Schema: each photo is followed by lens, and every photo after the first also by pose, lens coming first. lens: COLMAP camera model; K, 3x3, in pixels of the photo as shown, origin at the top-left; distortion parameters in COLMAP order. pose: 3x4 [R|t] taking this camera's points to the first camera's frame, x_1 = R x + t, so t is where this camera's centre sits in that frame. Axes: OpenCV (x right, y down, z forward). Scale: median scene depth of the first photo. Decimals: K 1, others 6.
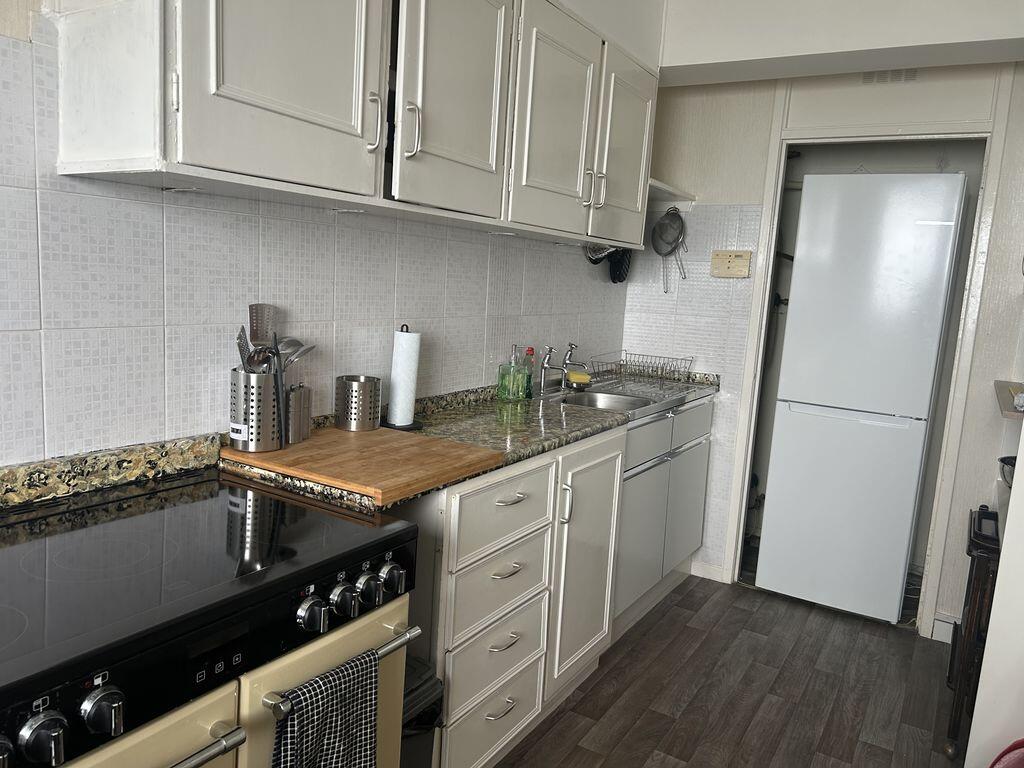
lens RADIAL K [[786.8, 0, 513.7], [0, 786.8, 383.8], [0, 0, 1]] dist [0.038899, -0.064123]
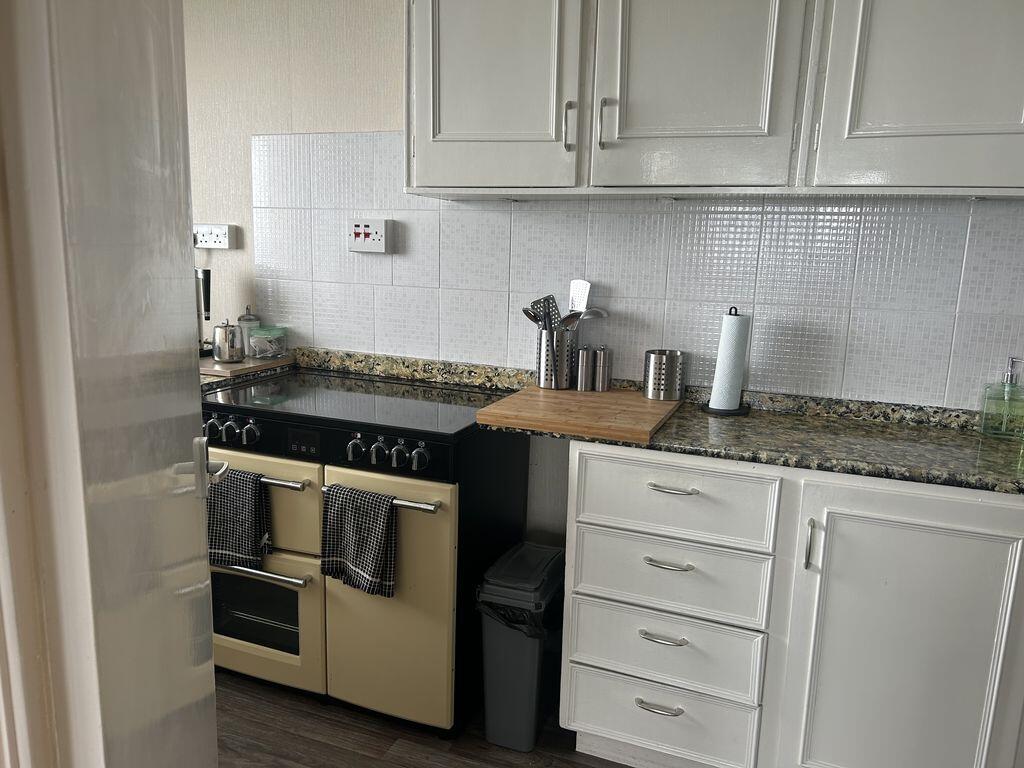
lens RADIAL K [[780.7, 0, 506.2], [0, 780.7, 398.4], [0, 0, 1]] dist [0.062954, -0.004303]
pose [[0.137451, 0.137488, -0.980920, 1.076420], [-0.156223, 0.980934, 0.115600, -0.045149], [0.978111, 0.137353, 0.156309, 0.790209]]
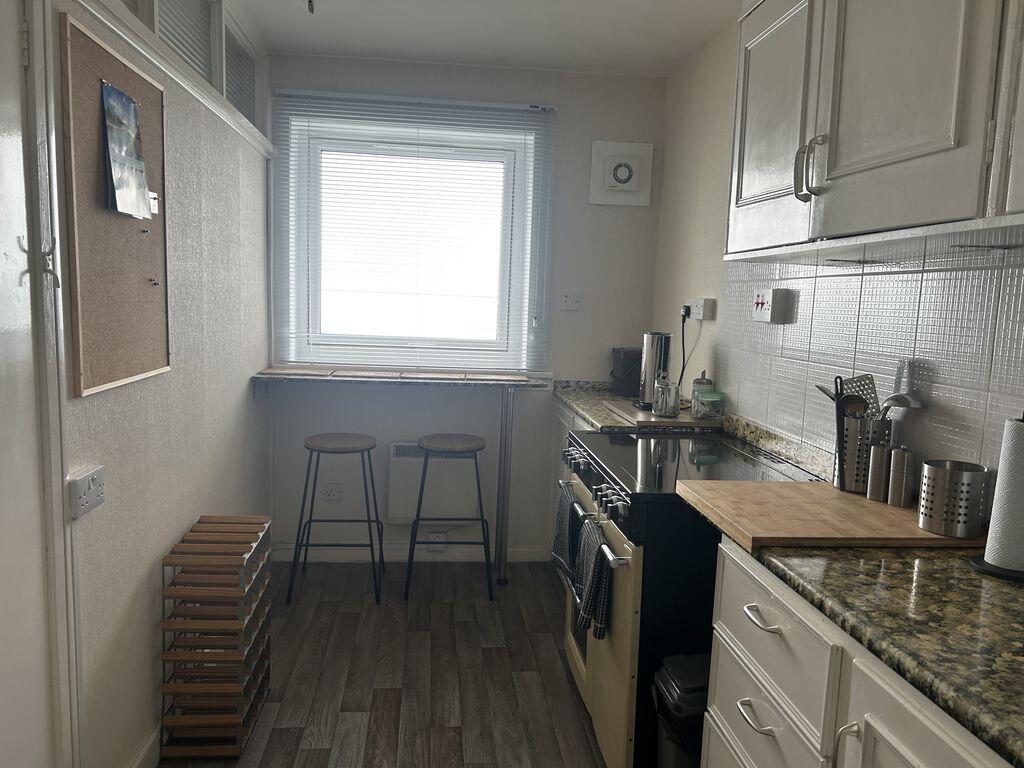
lens RADIAL K [[781.4, 0, 510.5], [0, 781.4, 385.1], [0, 0, 1]] dist [0.111552, 0.001368]
pose [[-0.803843, -0.028305, -0.594168, 0.768557], [-0.170363, 0.967980, 0.184370, -0.191954], [0.569924, 0.249428, -0.782926, 1.705920]]
